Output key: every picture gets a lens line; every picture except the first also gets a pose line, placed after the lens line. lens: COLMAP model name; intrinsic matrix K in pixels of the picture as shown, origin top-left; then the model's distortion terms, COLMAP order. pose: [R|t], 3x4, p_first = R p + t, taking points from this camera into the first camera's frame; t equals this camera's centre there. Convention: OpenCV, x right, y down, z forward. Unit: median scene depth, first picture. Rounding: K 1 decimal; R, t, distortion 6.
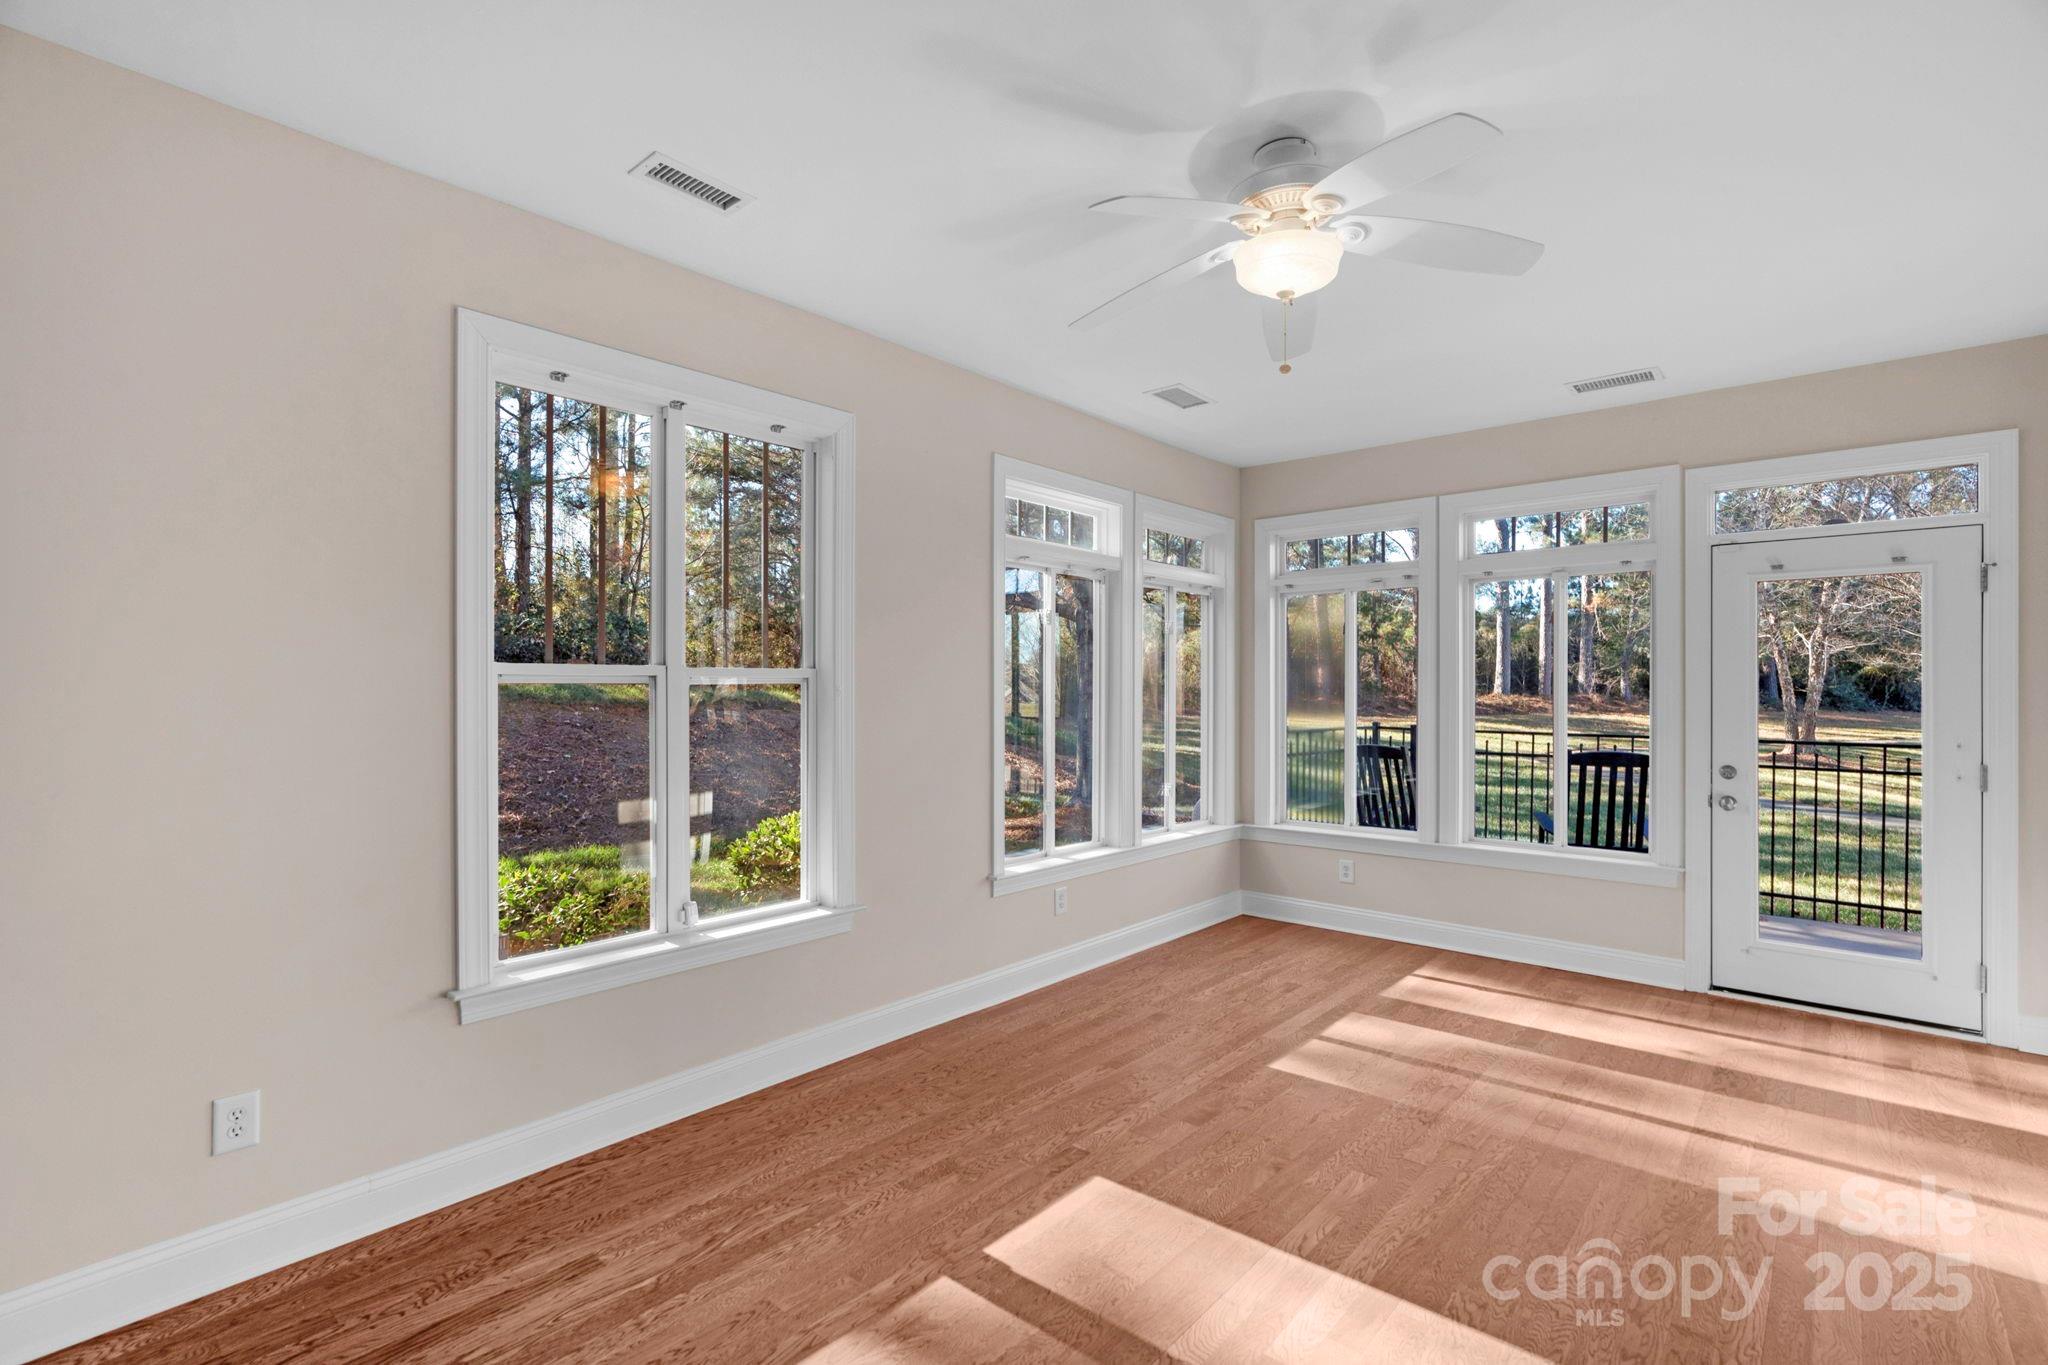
lens RADIAL K [[999.2, 0, 1029.3], [0, 999.2, 697.5], [0, 0, 1]] dist [-0.004433, -0.001311]
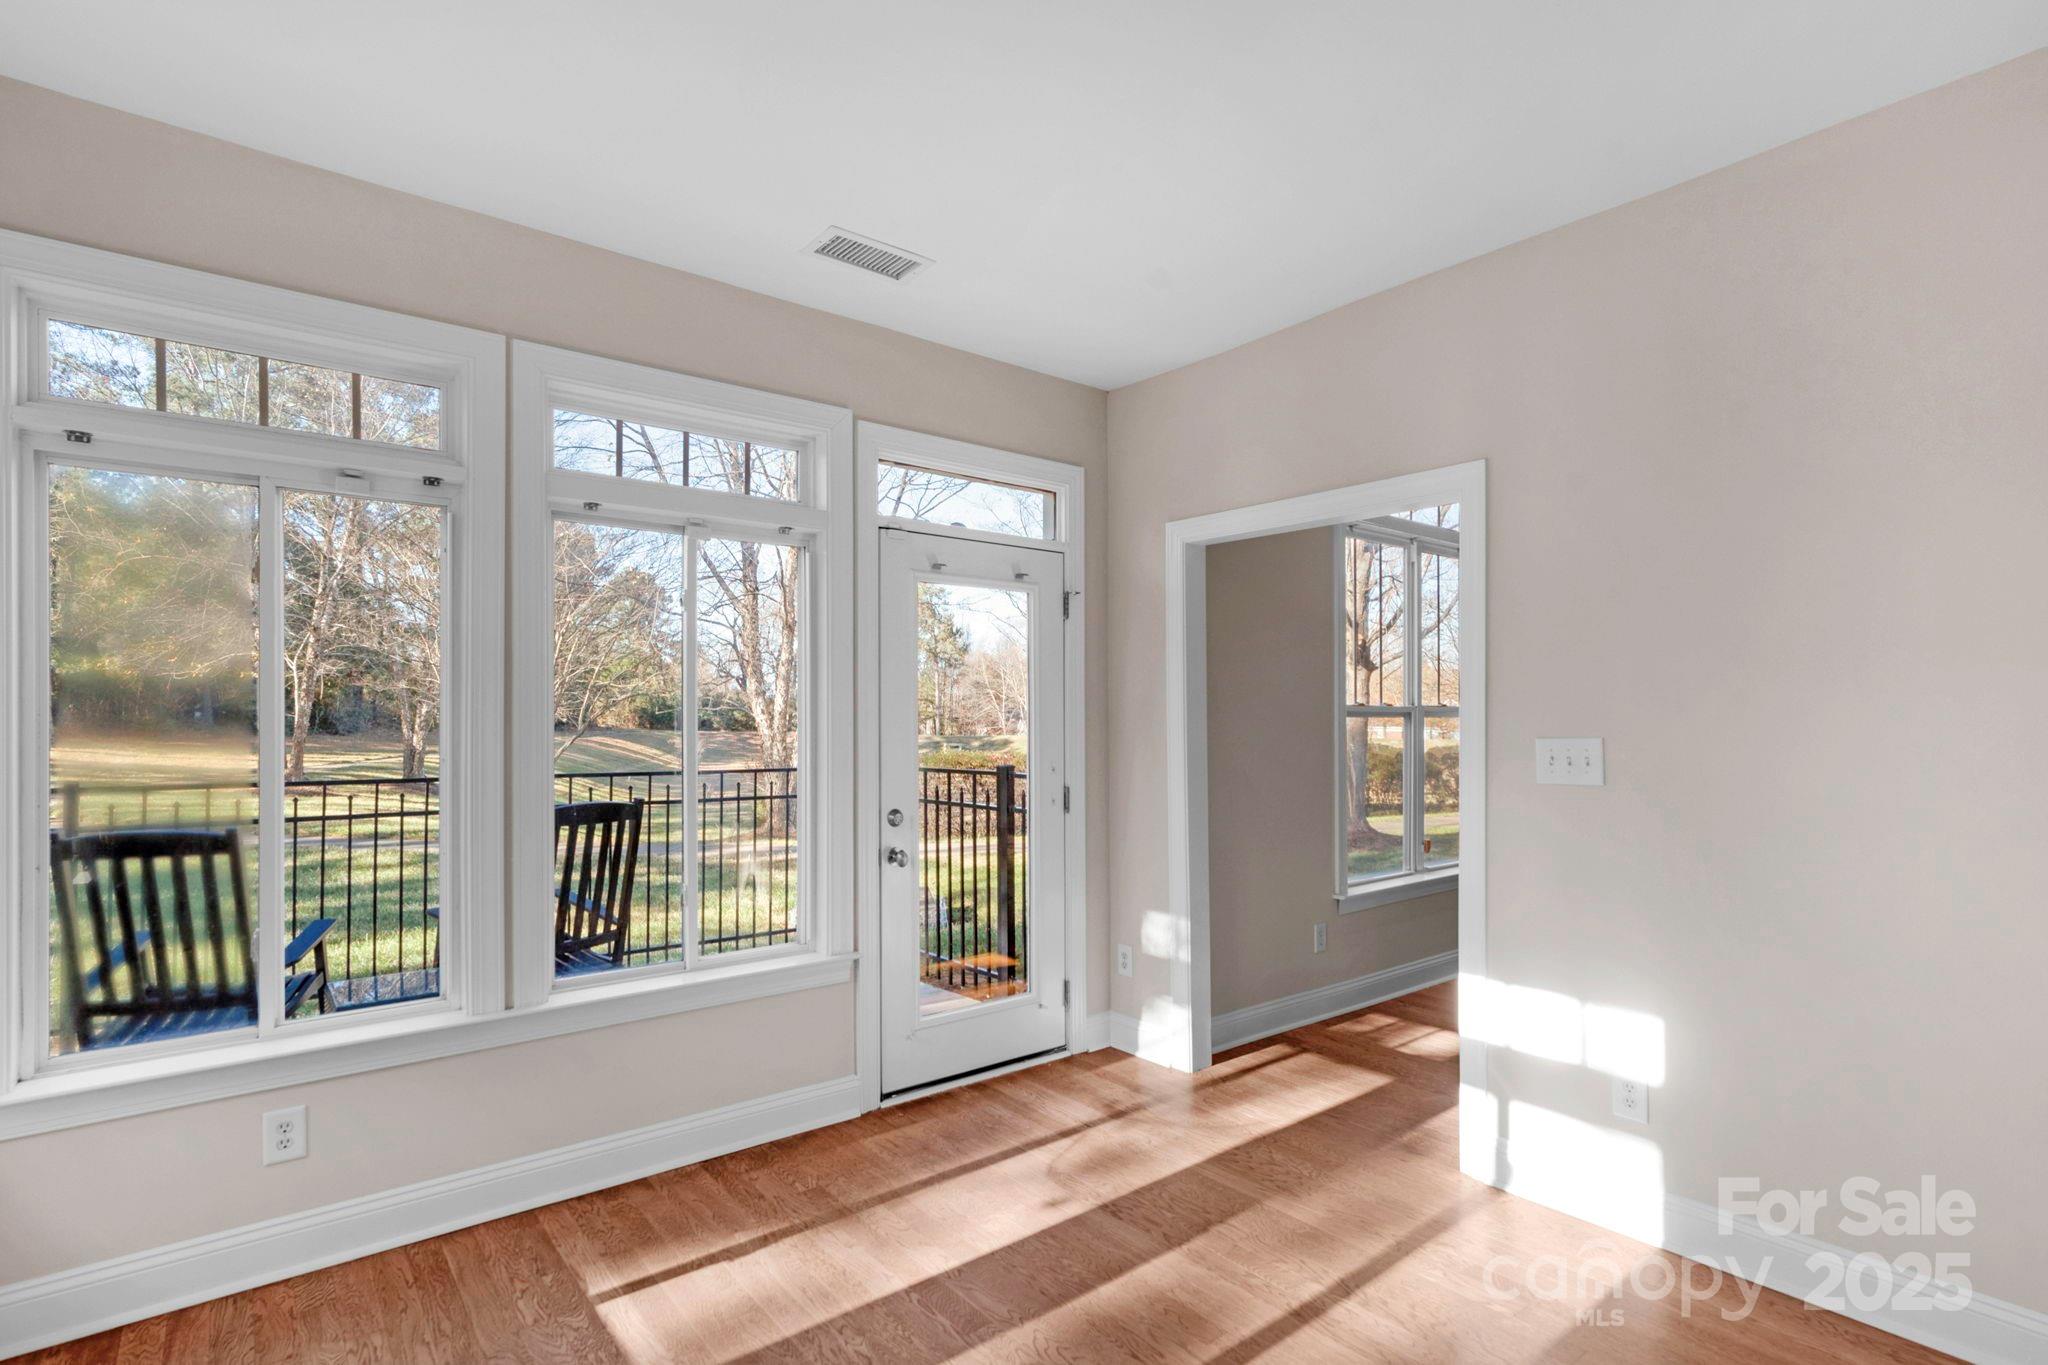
lens RADIAL K [[999.2, 0, 1019.8], [0, 999.2, 693.9], [0, 0, 1]] dist [-0.004433, -0.001311]
pose [[0.177343, 0.019791, 0.983950, -0.066576], [0.009402, 0.999718, -0.021802, -0.005069], [-0.984104, 0.013118, 0.177107, 0.768273]]
